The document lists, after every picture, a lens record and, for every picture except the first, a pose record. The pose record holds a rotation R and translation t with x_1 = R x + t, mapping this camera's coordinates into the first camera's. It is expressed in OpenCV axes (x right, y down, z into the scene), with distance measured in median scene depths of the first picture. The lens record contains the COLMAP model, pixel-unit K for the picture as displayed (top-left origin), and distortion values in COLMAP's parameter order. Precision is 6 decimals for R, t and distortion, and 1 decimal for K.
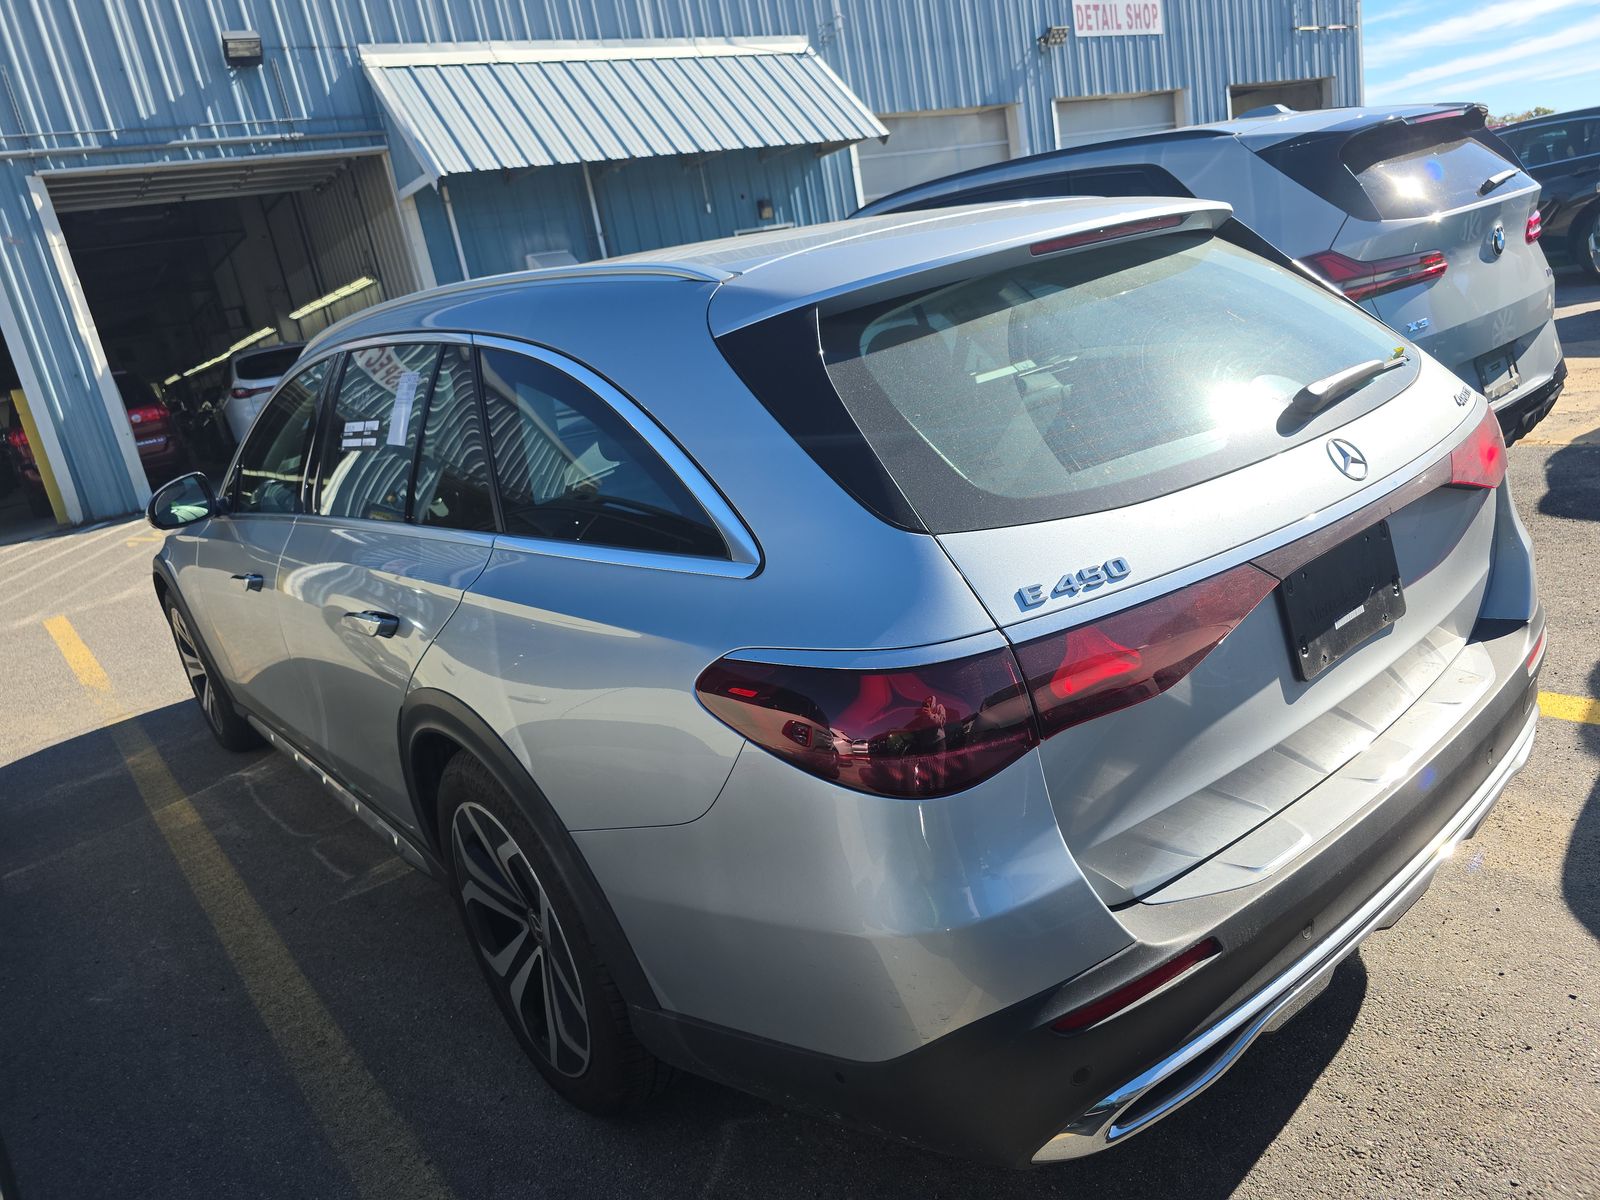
lens RADIAL K [[1115.0, 0, 744.7], [0, 1115.0, 598.5], [0, 0, 1]] dist [0.038718, -0.030769]
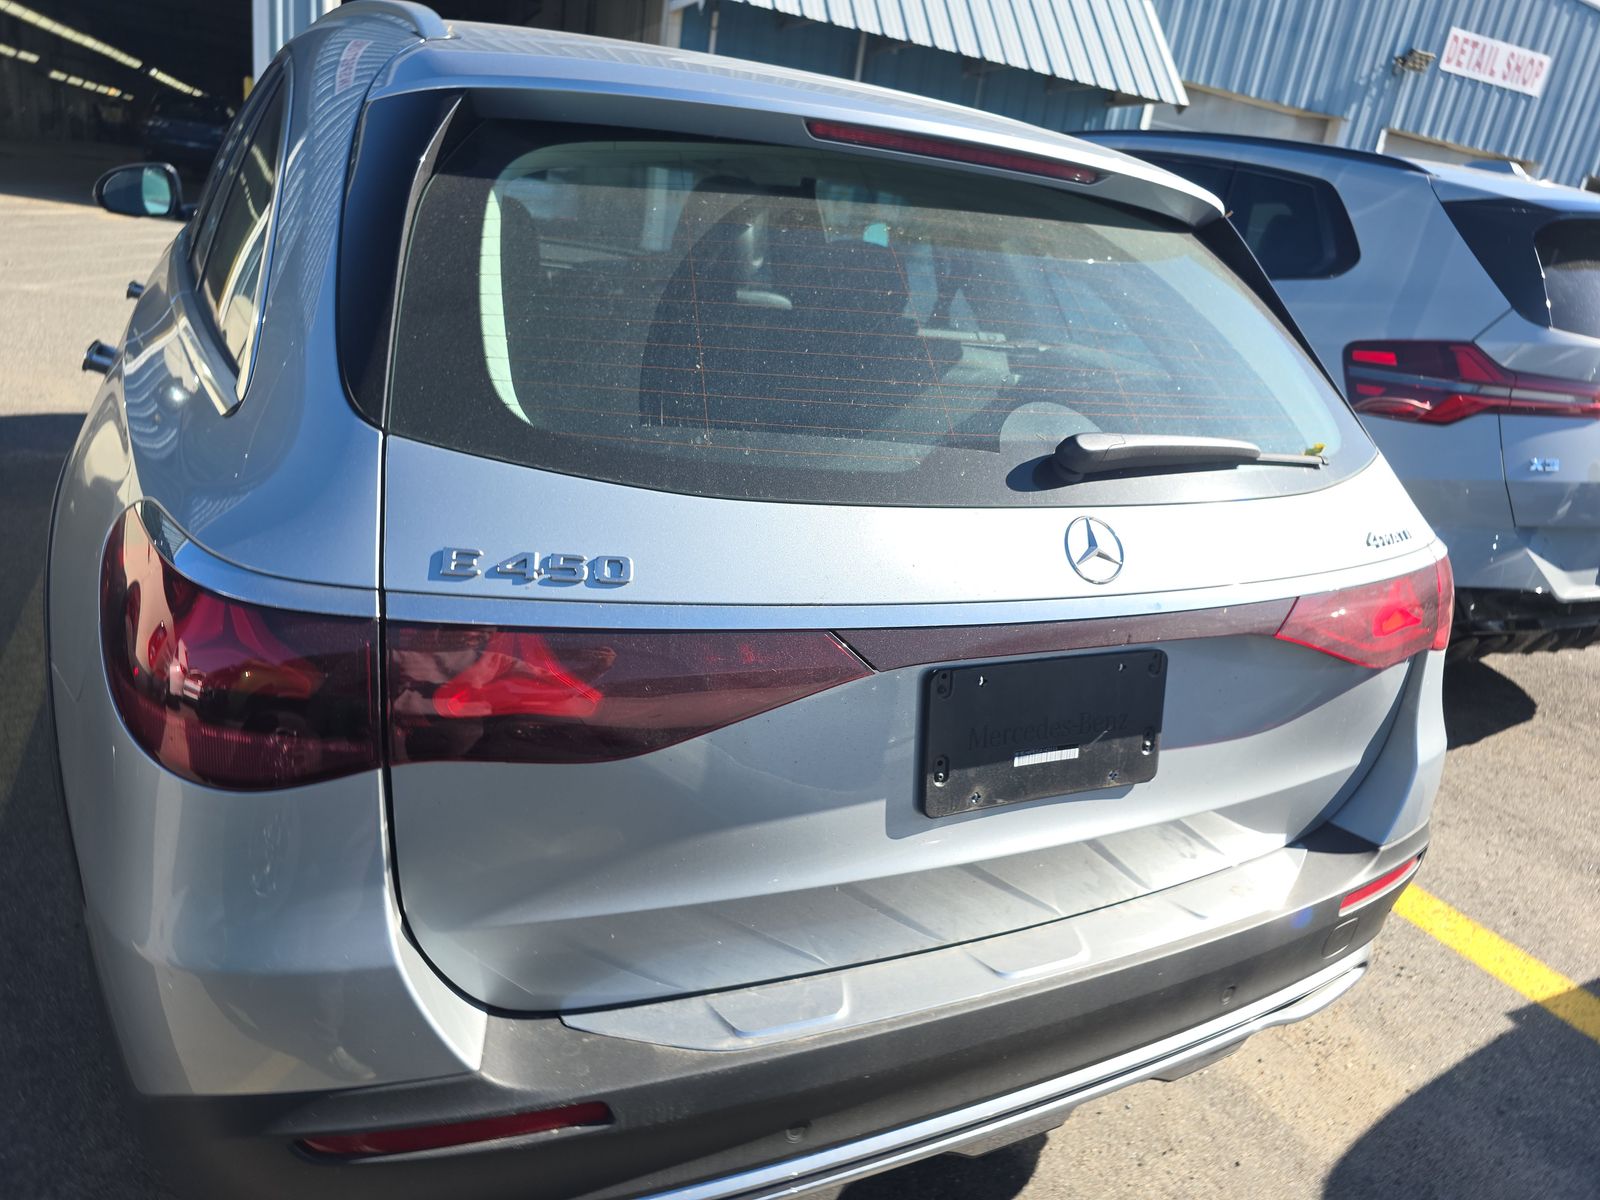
lens RADIAL K [[1115.0, 0, 814.0], [0, 1115.0, 612.6], [0, 0, 1]] dist [0.038718, -0.030769]
pose [[0.937314, 0.341372, -0.070048, 0.196636], [-0.334441, 0.937669, 0.094475, -0.042417], [0.097933, -0.065126, 0.993060, 0.128748]]
